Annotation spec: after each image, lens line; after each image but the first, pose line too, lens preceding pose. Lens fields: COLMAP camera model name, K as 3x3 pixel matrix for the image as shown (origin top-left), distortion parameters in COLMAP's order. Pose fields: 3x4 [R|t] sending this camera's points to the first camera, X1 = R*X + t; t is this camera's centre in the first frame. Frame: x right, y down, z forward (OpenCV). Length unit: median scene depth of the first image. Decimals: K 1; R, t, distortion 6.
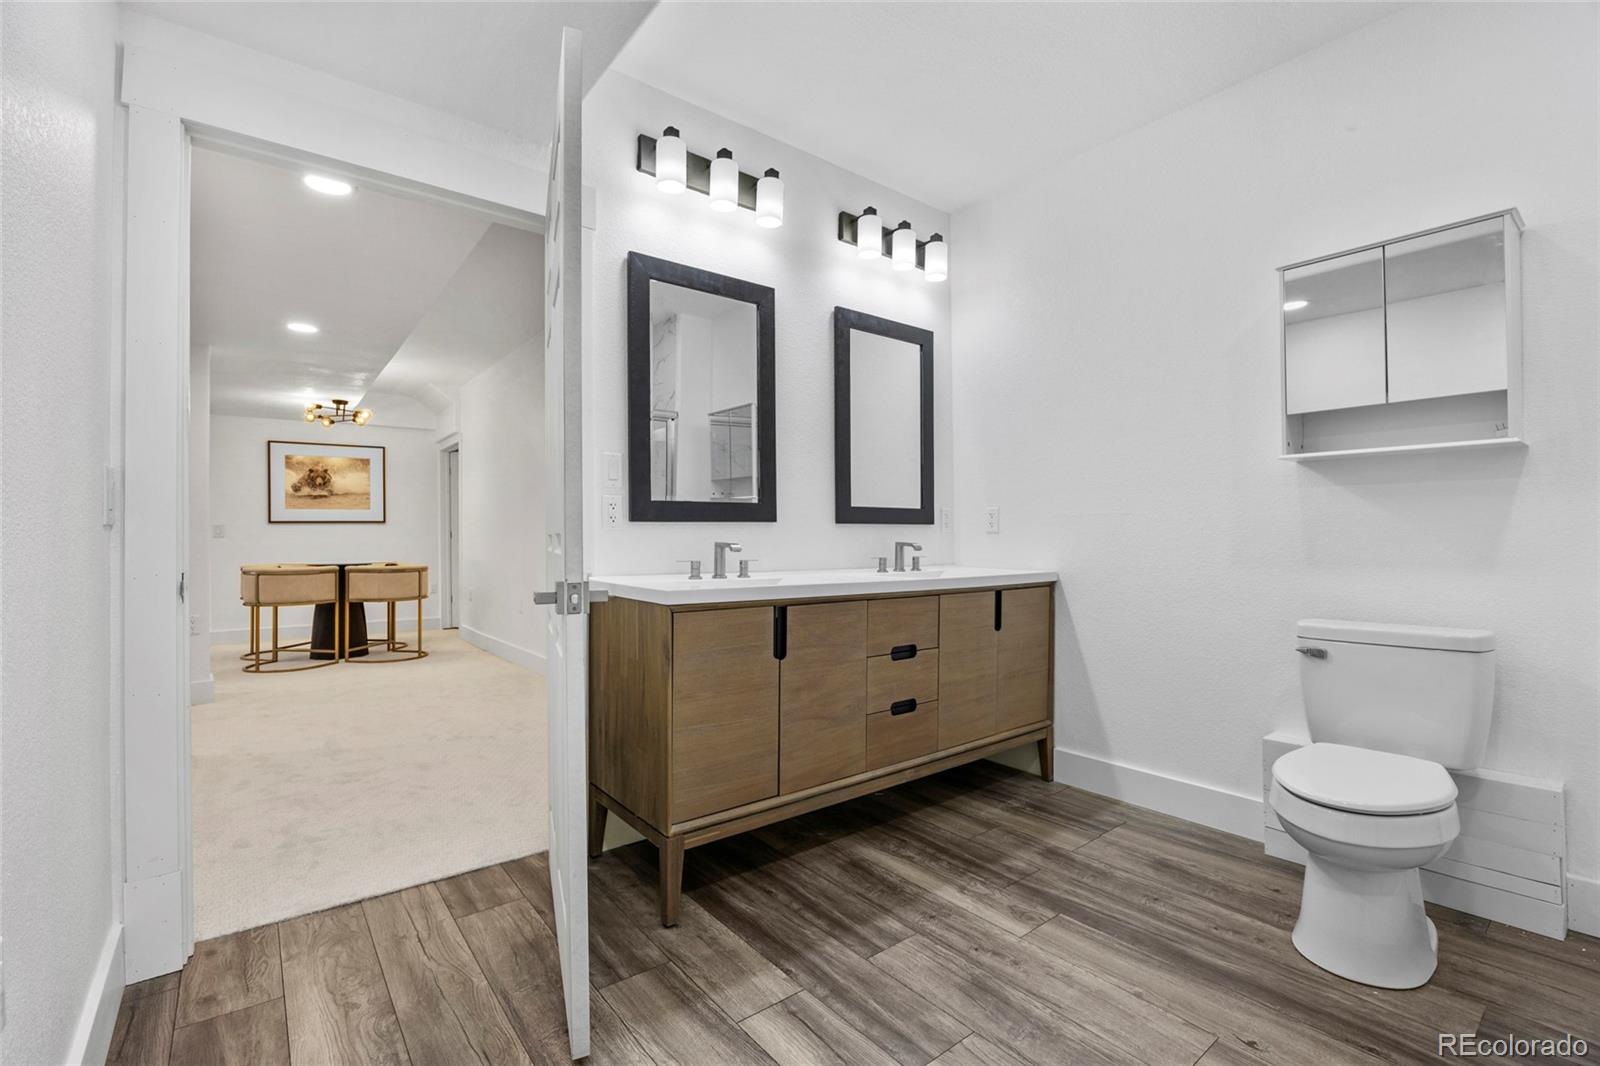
lens RADIAL K [[718.9, 0, 808.4], [0, 718.9, 536.8], [0, 0, 1]] dist [-0.013424, 0.002338]
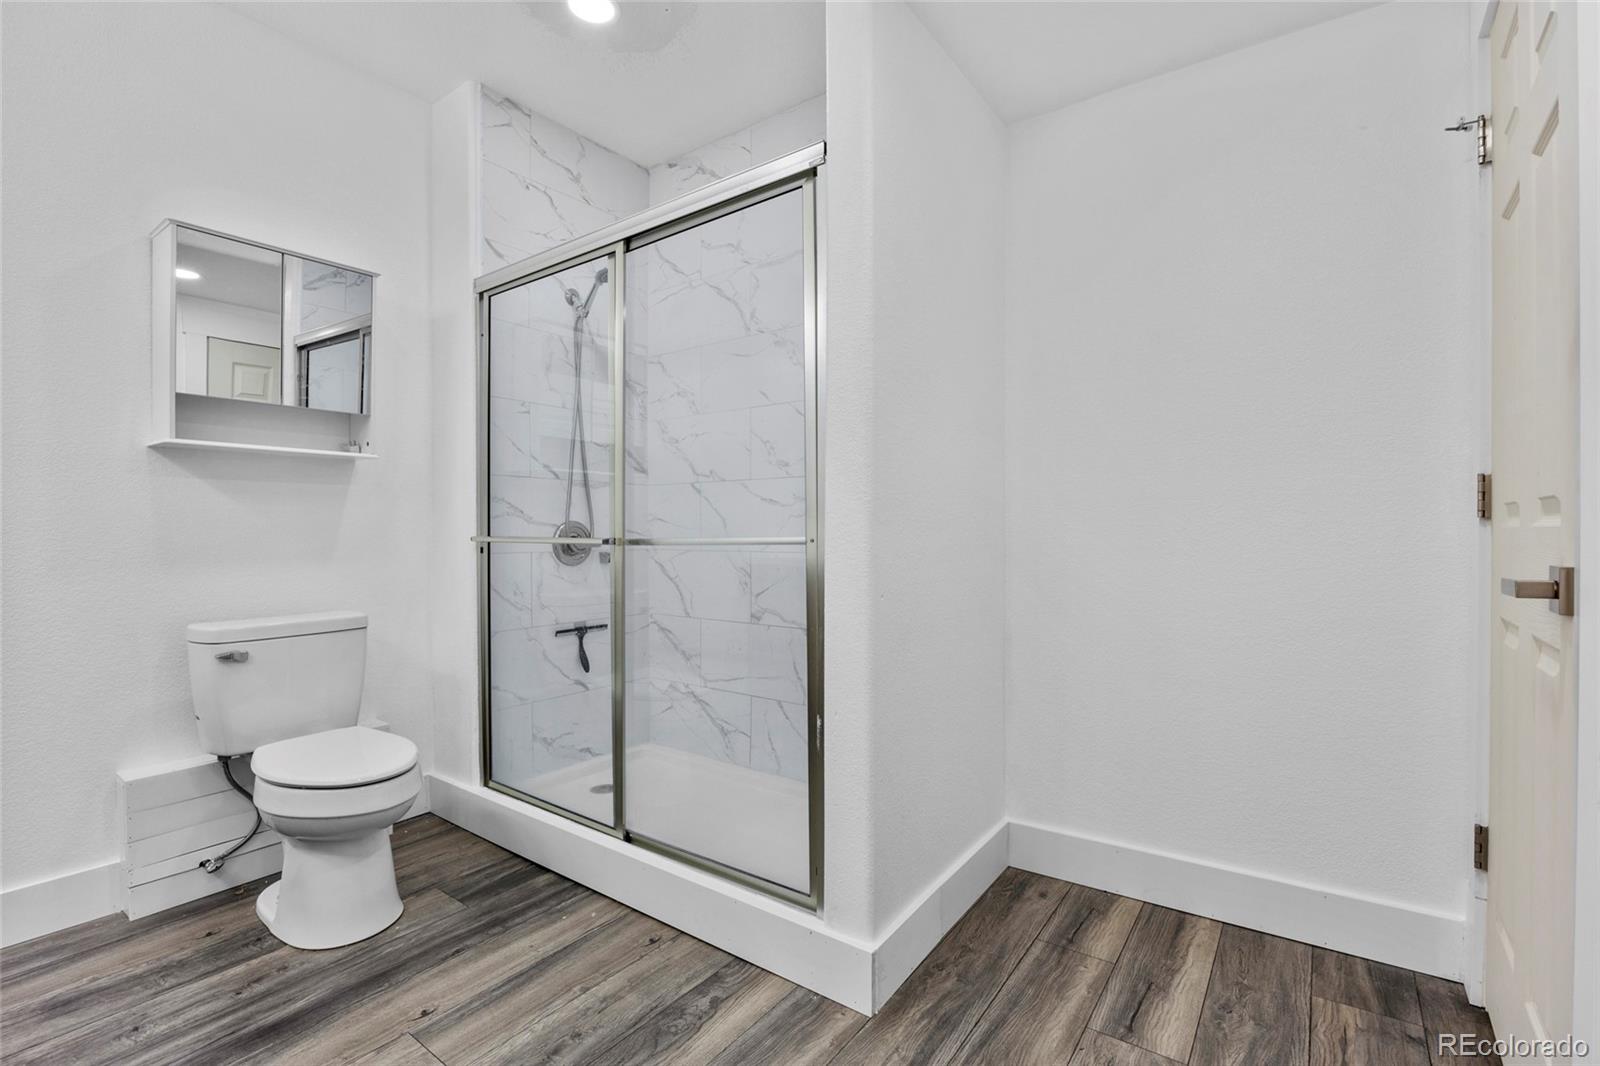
lens RADIAL K [[718.9, 0, 805.4], [0, 718.9, 527.7], [0, 0, 1]] dist [-0.013424, 0.002338]
pose [[-0.260653, 0.007127, 0.965406, -0.554755], [0.003133, 0.999974, -0.006537, 0.001939], [-0.965428, 0.001321, -0.260668, 0.738398]]
